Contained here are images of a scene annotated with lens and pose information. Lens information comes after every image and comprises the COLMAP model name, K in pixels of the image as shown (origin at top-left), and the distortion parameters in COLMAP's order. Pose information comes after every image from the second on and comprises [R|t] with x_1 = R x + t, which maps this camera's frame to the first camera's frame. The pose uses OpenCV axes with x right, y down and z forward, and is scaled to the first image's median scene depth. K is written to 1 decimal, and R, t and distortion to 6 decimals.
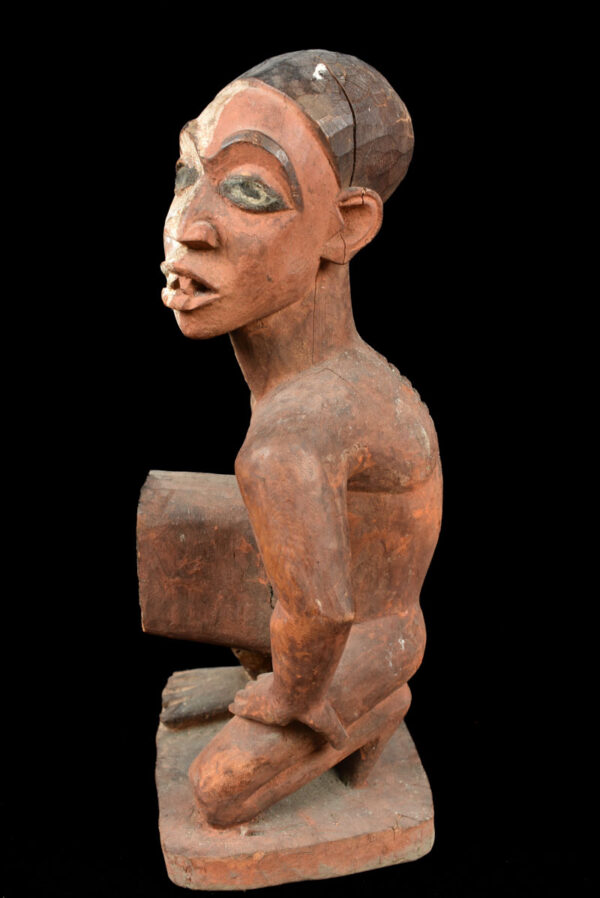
lens RADIAL K [[980.6, 0, 299.9], [0, 980.6, 449.5], [0, 0, 1]] dist [-0.059202, 0.000000]
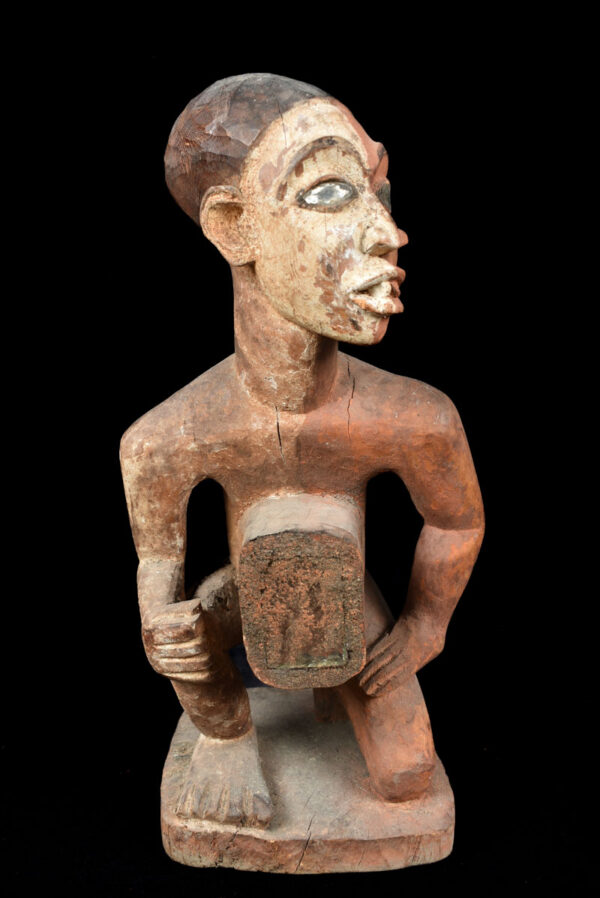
lens RADIAL K [[980.6, 0, 298.3], [0, 980.6, 447.5], [0, 0, 1]] dist [-0.059202, 0.000000]
pose [[0.084252, -0.303134, 0.949216, -1.180253], [0.360913, 0.897205, 0.254489, -0.321299], [-0.928786, 0.321143, 0.184996, 0.957259]]
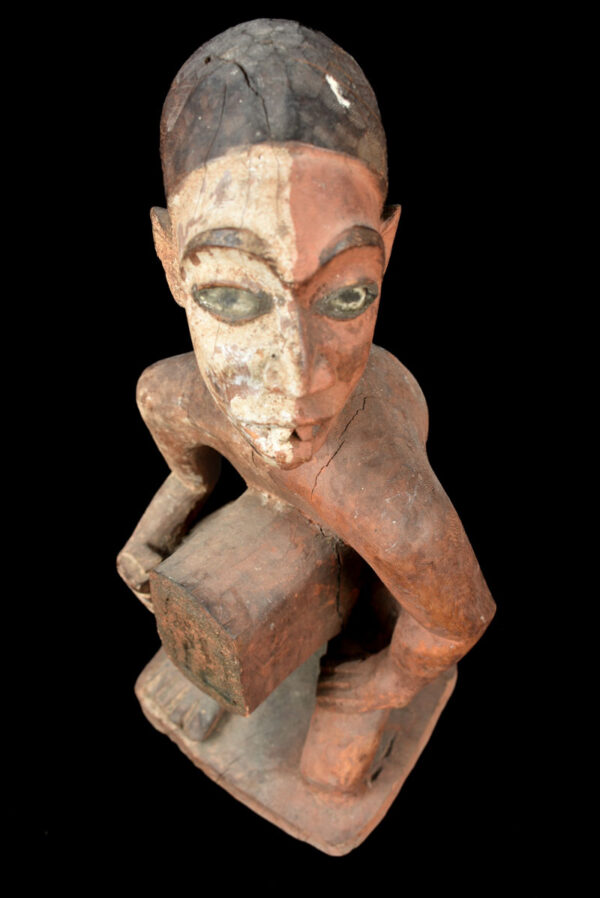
lens RADIAL K [[980.6, 0, 300.2], [0, 980.6, 450.5], [0, 0, 1]] dist [-0.059202, 0.000000]
pose [[0.691003, -0.542752, 0.477425, -0.503394], [0.272330, 0.807279, 0.523581, -0.569967], [-0.669590, -0.231779, 0.705640, 0.444210]]
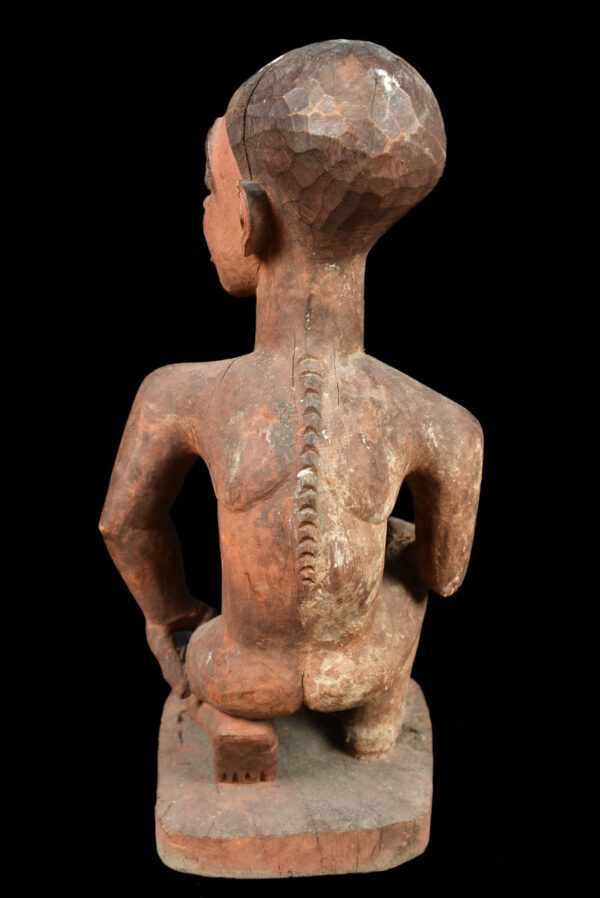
lens RADIAL K [[980.6, 0, 302.4], [0, 980.6, 449.1], [0, 0, 1]] dist [-0.059202, 0.000000]
pose [[-0.143718, 0.326061, -0.934360, 1.094720], [-0.353020, 0.865154, 0.356210, -0.418832], [0.924512, 0.381042, -0.009232, 1.206233]]
